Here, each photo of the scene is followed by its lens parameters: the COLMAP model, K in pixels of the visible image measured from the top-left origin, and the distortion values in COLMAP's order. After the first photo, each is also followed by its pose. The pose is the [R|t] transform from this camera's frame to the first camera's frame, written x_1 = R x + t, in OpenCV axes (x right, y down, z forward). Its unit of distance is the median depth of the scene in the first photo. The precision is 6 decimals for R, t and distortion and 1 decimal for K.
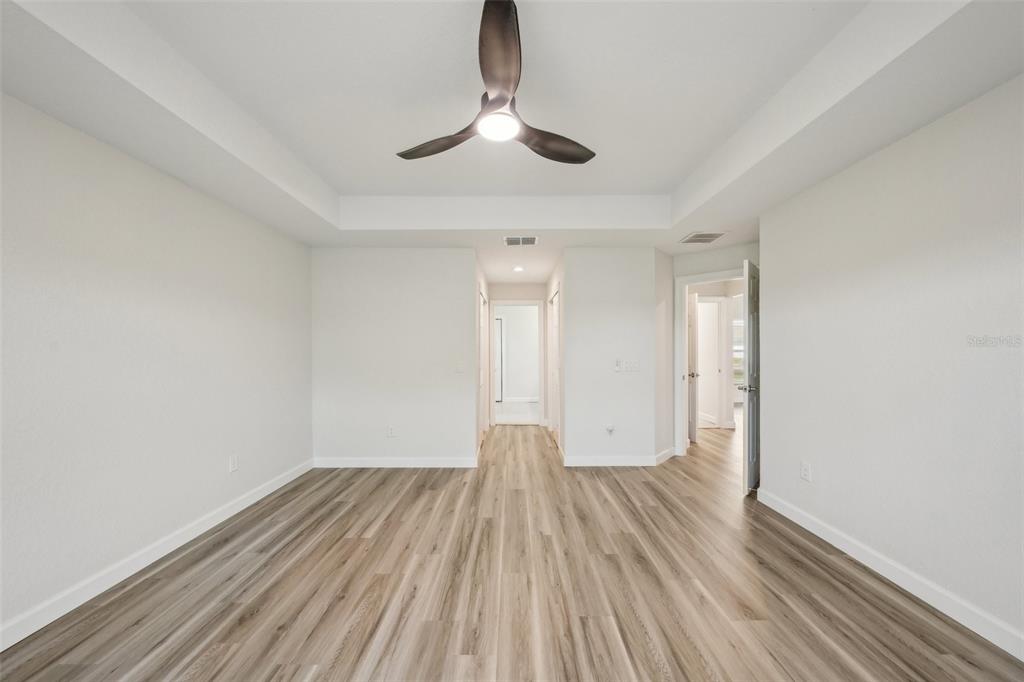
lens RADIAL K [[352.8, 0, 510.3], [0, 352.8, 349.2], [0, 0, 1]] dist [-0.000694, 0.000025]
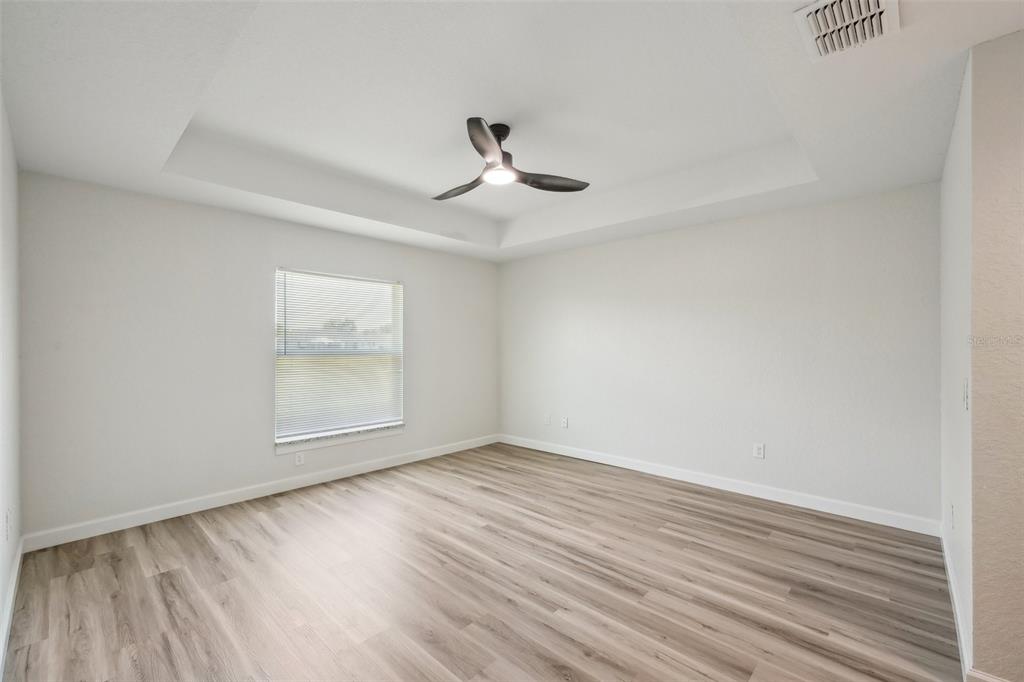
lens RADIAL K [[421.6, 0, 506.6], [0, 421.6, 343.8], [0, 0, 1]] dist [0.000201, -0.000292]
pose [[-0.680279, 0.000919, -0.732953, 0.790419], [0.002065, 0.999998, -0.000663, -0.004558], [0.732950, -0.001965, -0.680279, 1.502215]]
